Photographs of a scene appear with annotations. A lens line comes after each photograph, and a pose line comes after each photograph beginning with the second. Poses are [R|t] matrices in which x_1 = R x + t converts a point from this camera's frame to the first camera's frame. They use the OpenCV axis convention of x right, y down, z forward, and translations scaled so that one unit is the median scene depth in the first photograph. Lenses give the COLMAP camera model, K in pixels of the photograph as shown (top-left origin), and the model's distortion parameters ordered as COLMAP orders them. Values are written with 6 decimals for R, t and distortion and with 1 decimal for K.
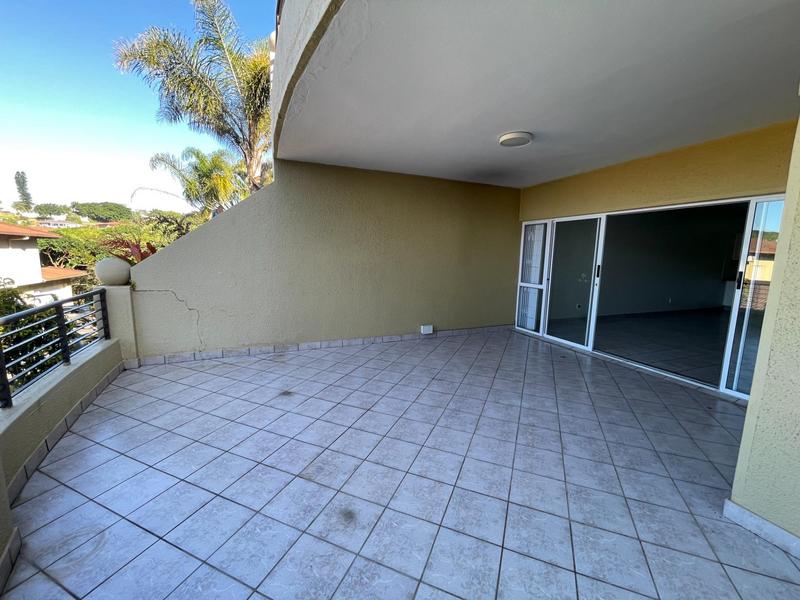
lens RADIAL K [[326.0, 0, 399.4], [0, 326.0, 302.2], [0, 0, 1]] dist [-0.003235, 0.000380]
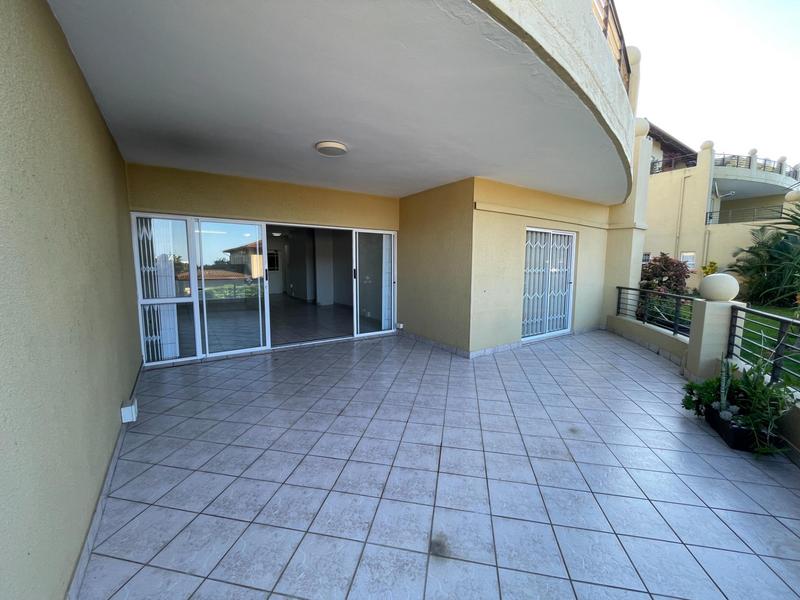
lens RADIAL K [[326.0, 0, 403.9], [0, 326.0, 301.5], [0, 0, 1]] dist [-0.003235, 0.000380]
pose [[-0.224162, -0.131558, 0.965631, -0.575460], [0.136352, 0.976867, 0.164741, -0.128823], [-0.964966, 0.168594, -0.201038, 0.821758]]
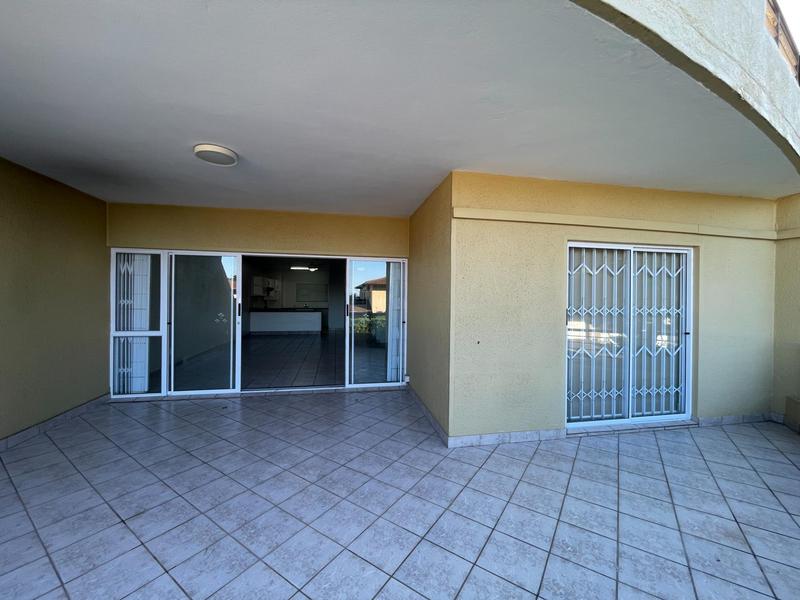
lens RADIAL K [[326.0, 0, 402.5], [0, 326.0, 299.6], [0, 0, 1]] dist [-0.003235, 0.000380]
pose [[0.183320, -0.021552, 0.982817, -0.284980], [0.139043, 0.990277, -0.004220, -0.053608], [-0.973170, 0.137428, 0.184535, 0.339722]]
